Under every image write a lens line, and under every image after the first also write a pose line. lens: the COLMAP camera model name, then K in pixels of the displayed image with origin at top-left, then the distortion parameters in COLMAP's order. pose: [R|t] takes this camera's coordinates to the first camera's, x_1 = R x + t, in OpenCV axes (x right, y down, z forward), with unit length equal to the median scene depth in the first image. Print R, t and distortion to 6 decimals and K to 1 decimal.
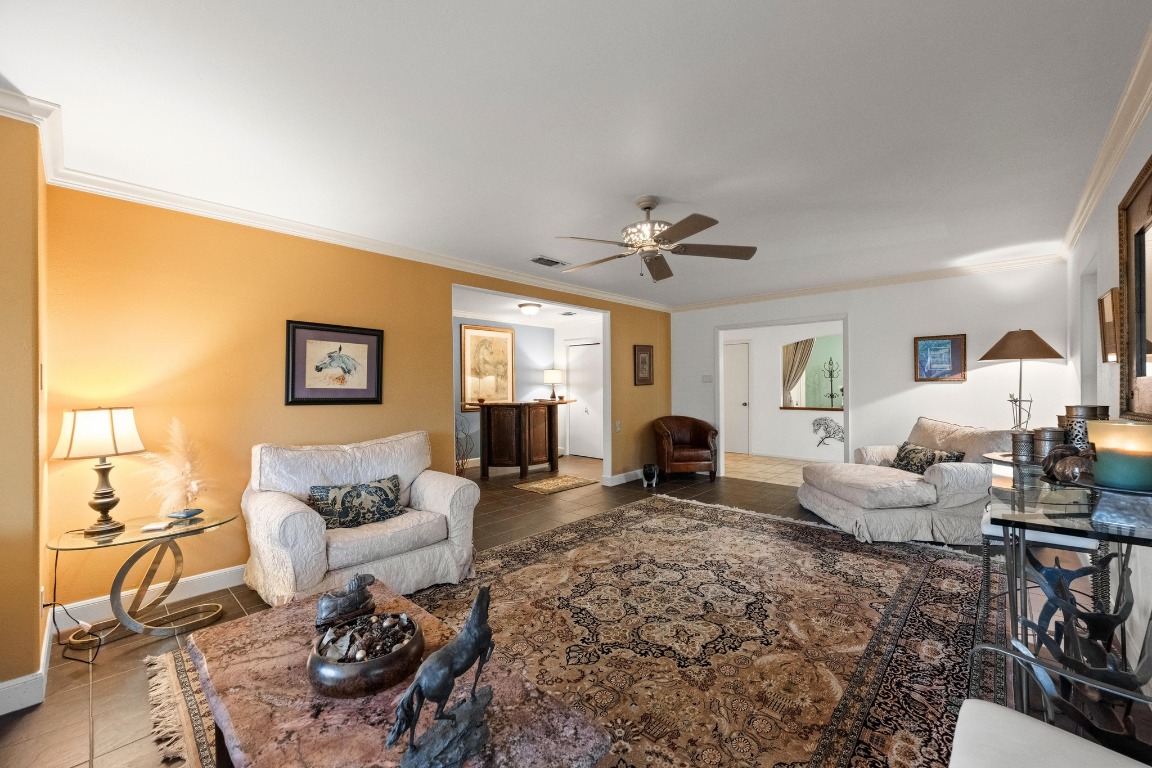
lens RADIAL K [[462.7, 0, 575.8], [0, 462.7, 384.7], [0, 0, 1]] dist [-0.004527, -0.000280]
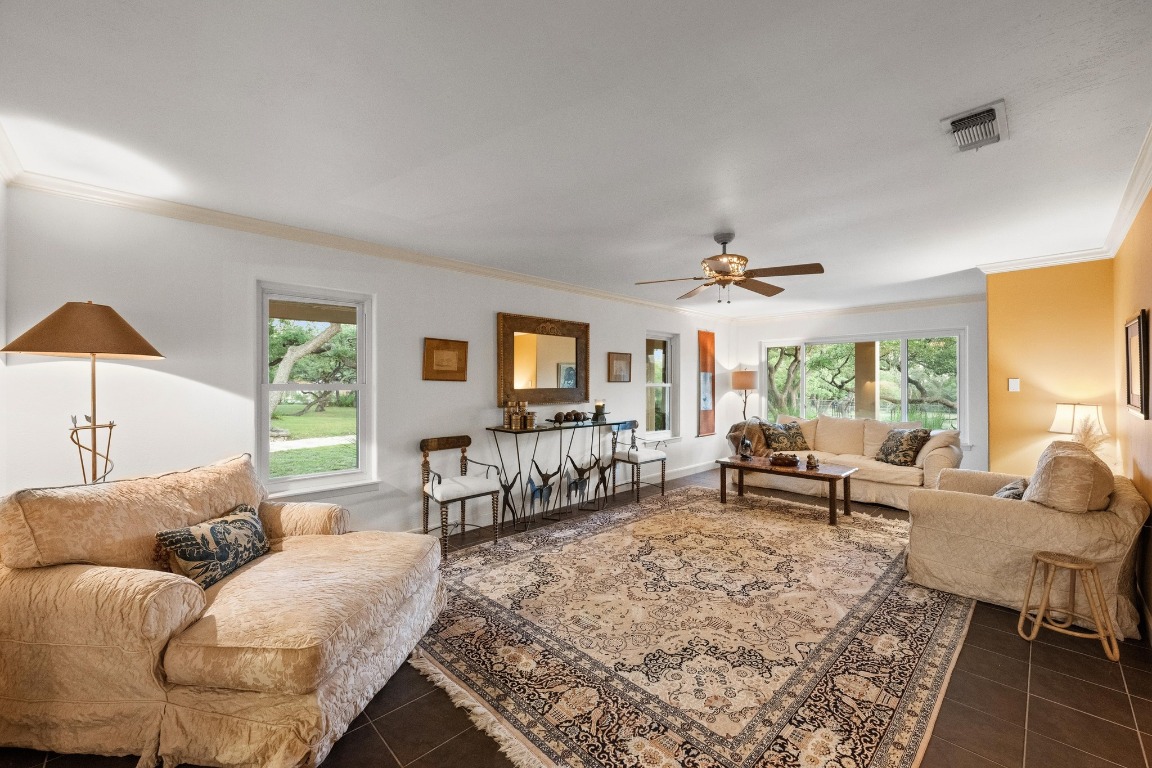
lens RADIAL K [[462.7, 0, 576.0], [0, 462.7, 383.5], [0, 0, 1]] dist [-0.004527, -0.000280]
pose [[-0.998627, 0.010605, 0.051301, 0.415509], [0.010359, 0.999934, -0.005047, -0.015761], [-0.051352, -0.004509, -0.998670, 1.928045]]
